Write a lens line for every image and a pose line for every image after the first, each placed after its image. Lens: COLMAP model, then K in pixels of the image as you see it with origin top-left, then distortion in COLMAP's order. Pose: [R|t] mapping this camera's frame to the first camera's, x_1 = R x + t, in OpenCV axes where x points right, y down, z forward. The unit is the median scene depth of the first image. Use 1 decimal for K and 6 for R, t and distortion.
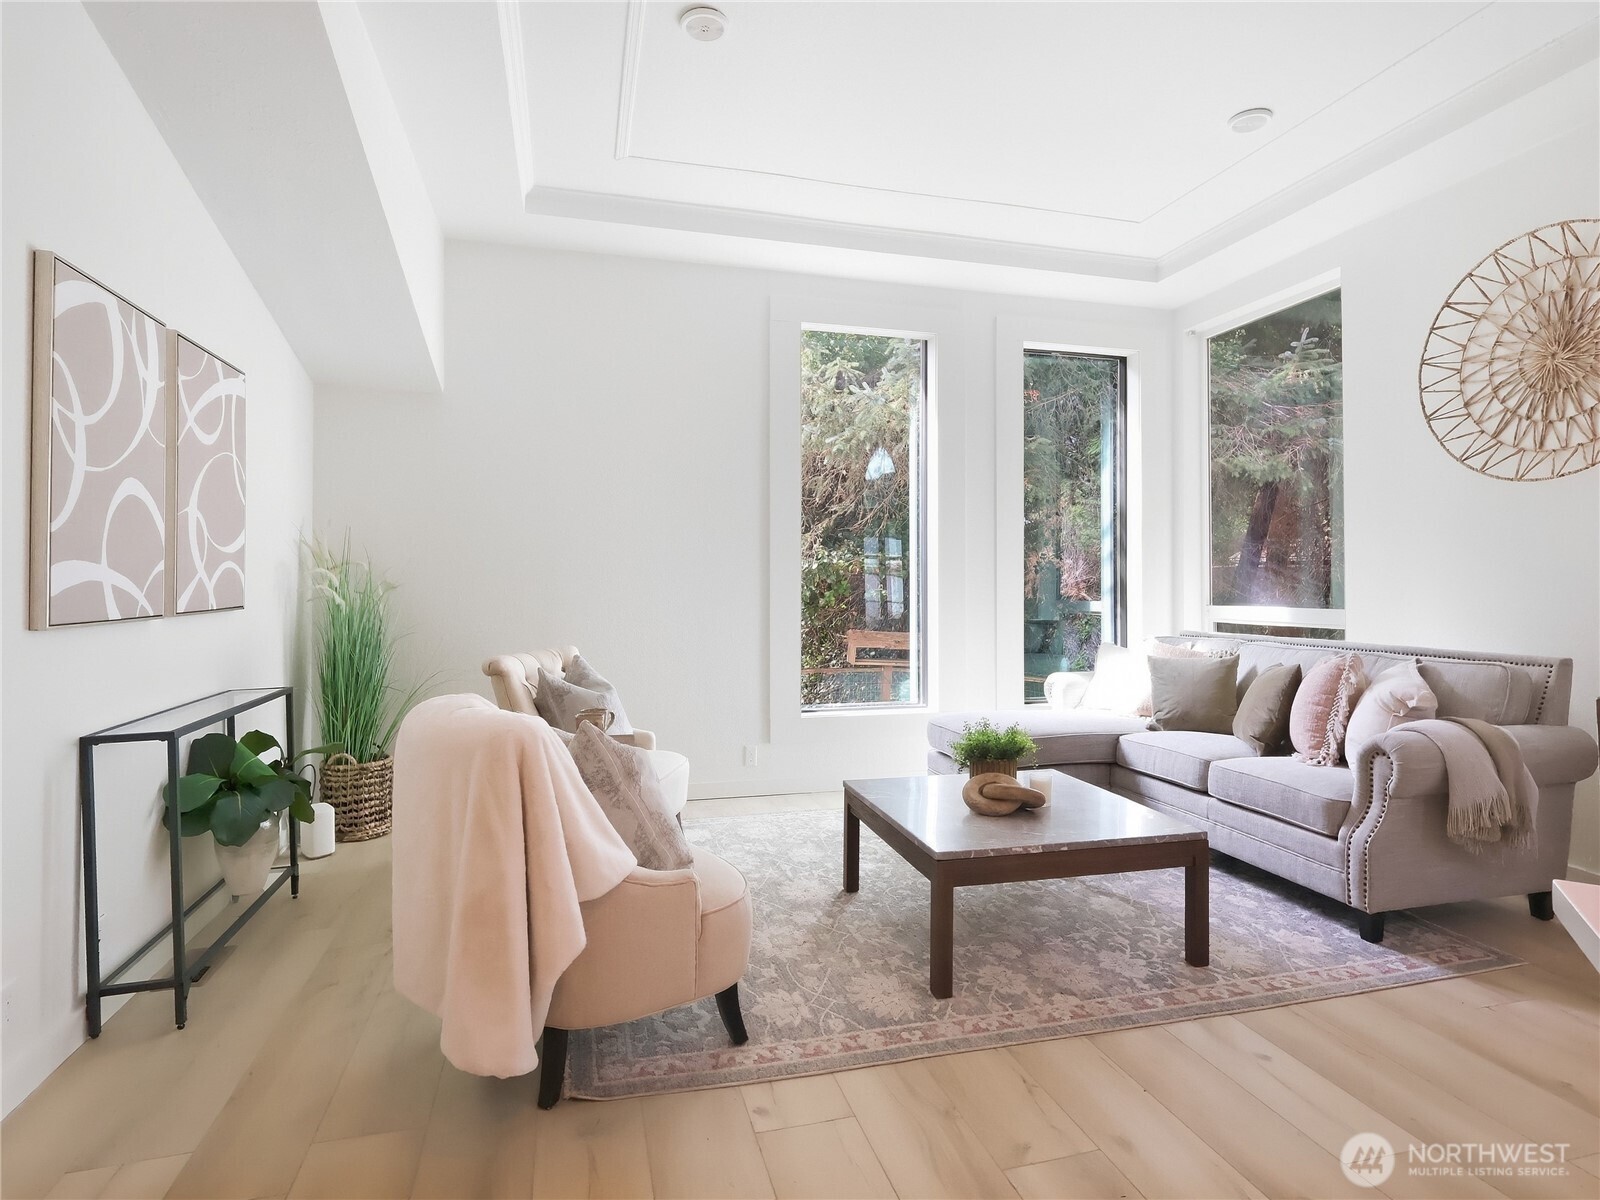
lens RADIAL K [[865.0, 0, 784.5], [0, 865.0, 576.9], [0, 0, 1]] dist [-0.003892, 0.002751]
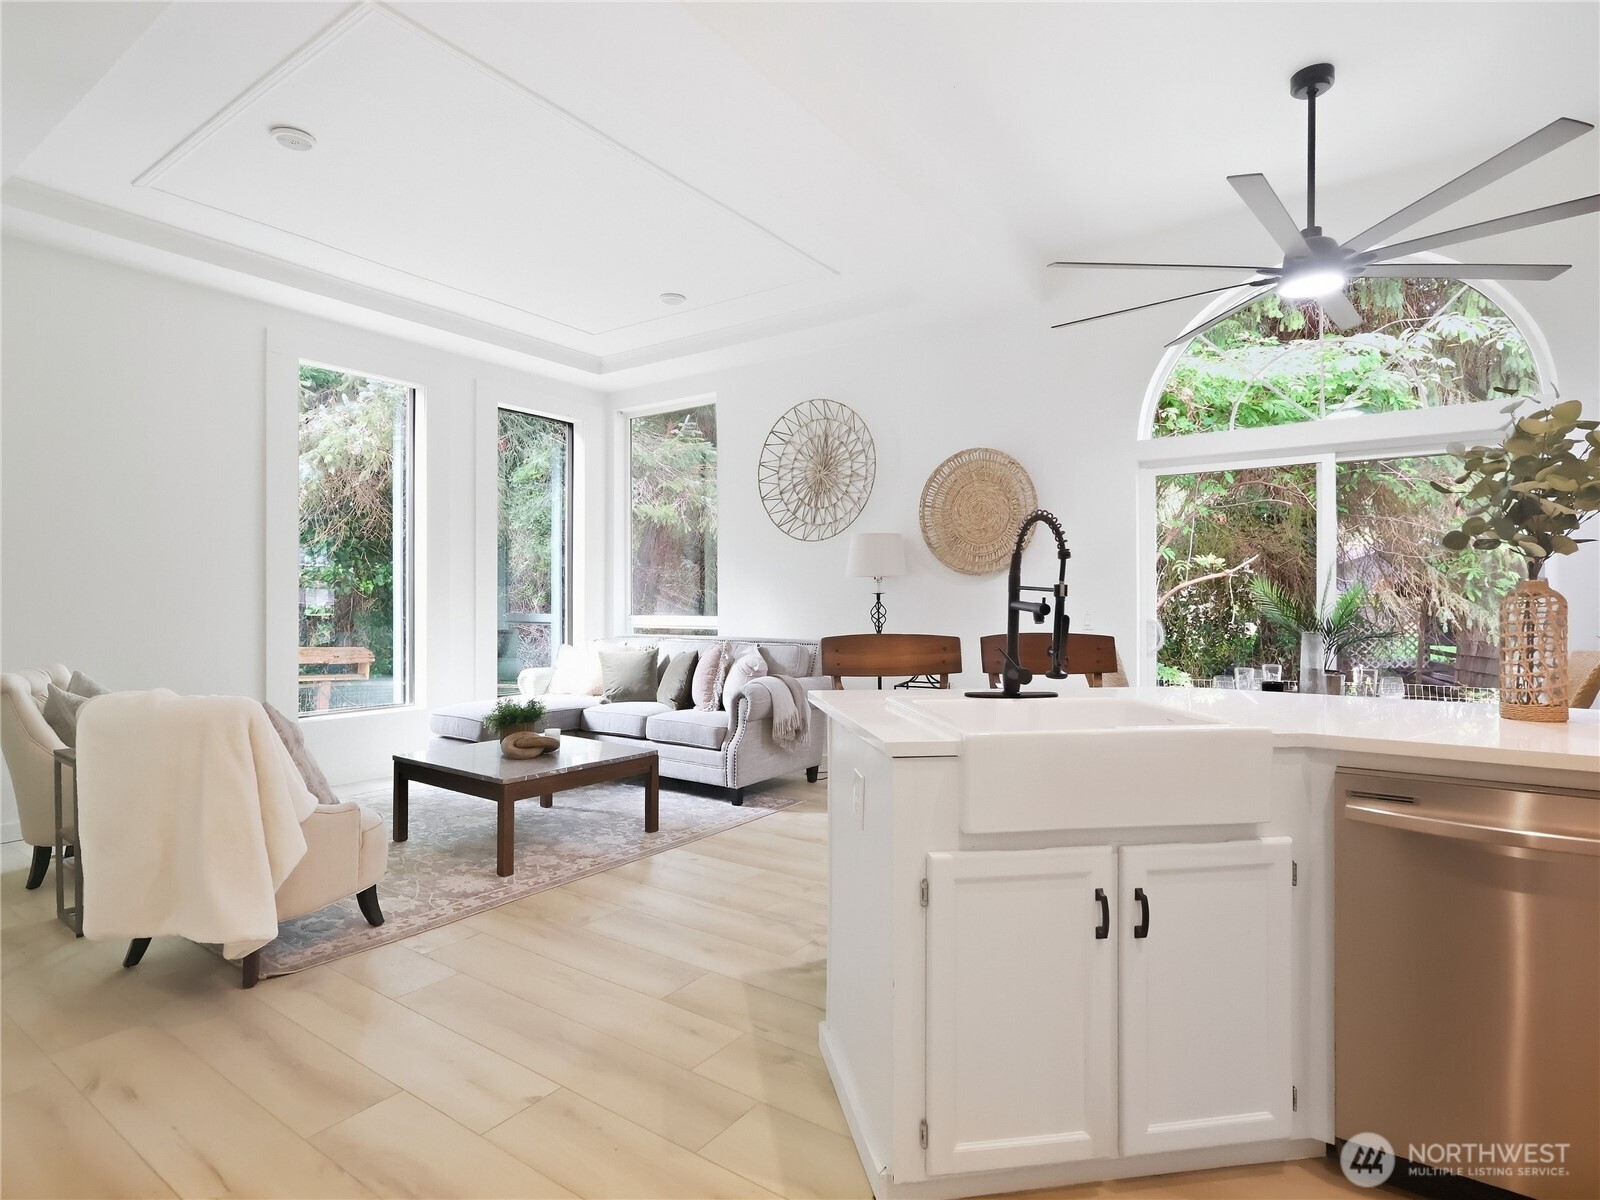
lens RADIAL K [[865.0, 0, 808.2], [0, 865.0, 600.9], [0, 0, 1]] dist [-0.003892, 0.002751]
pose [[0.761049, -0.000496, 0.648694, -0.329265], [-0.005508, 0.999959, 0.007227, -0.002729], [-0.648671, -0.009073, 0.761015, -0.398624]]
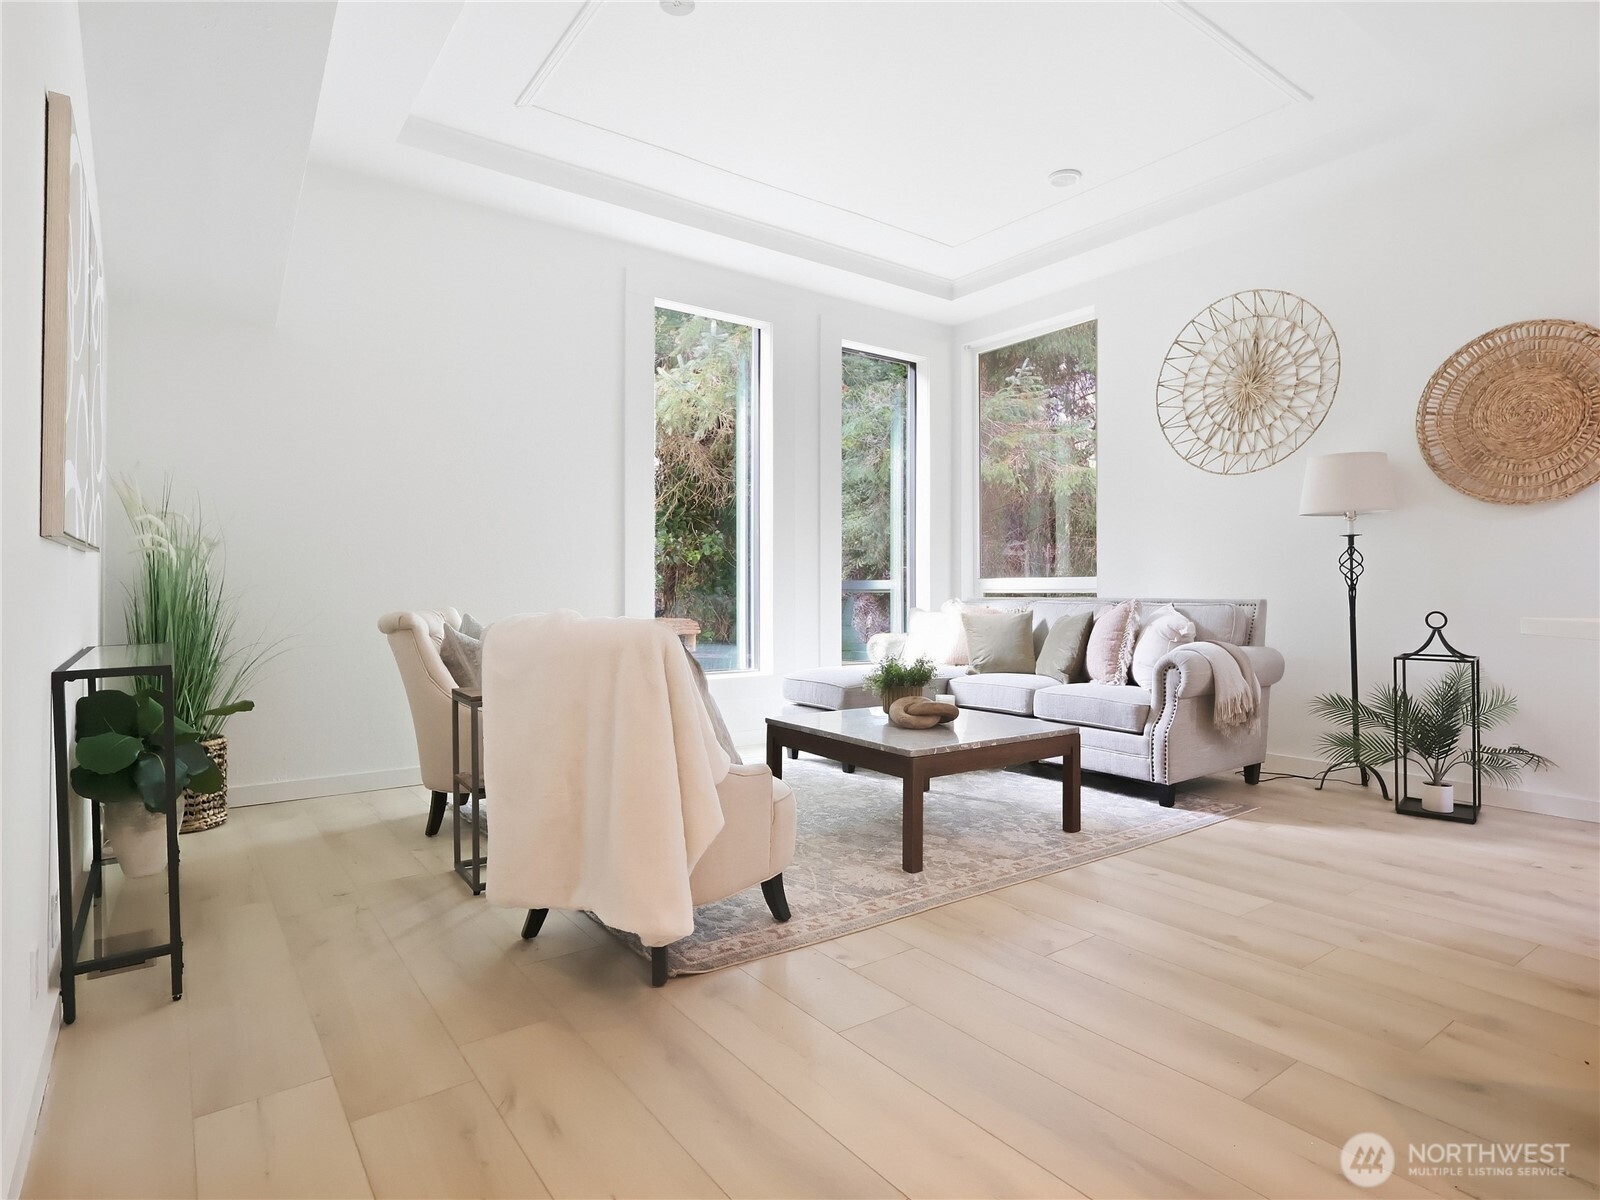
lens RADIAL K [[882.5, 0, 789.8], [0, 882.5, 588.3], [0, 0, 1]] dist [-0.005111, 0.001824]
pose [[0.930199, 0.001263, 0.367054, -0.357711], [-0.002820, 0.999989, 0.003705, 0.076638], [-0.367045, -0.004482, 0.930192, -0.055796]]
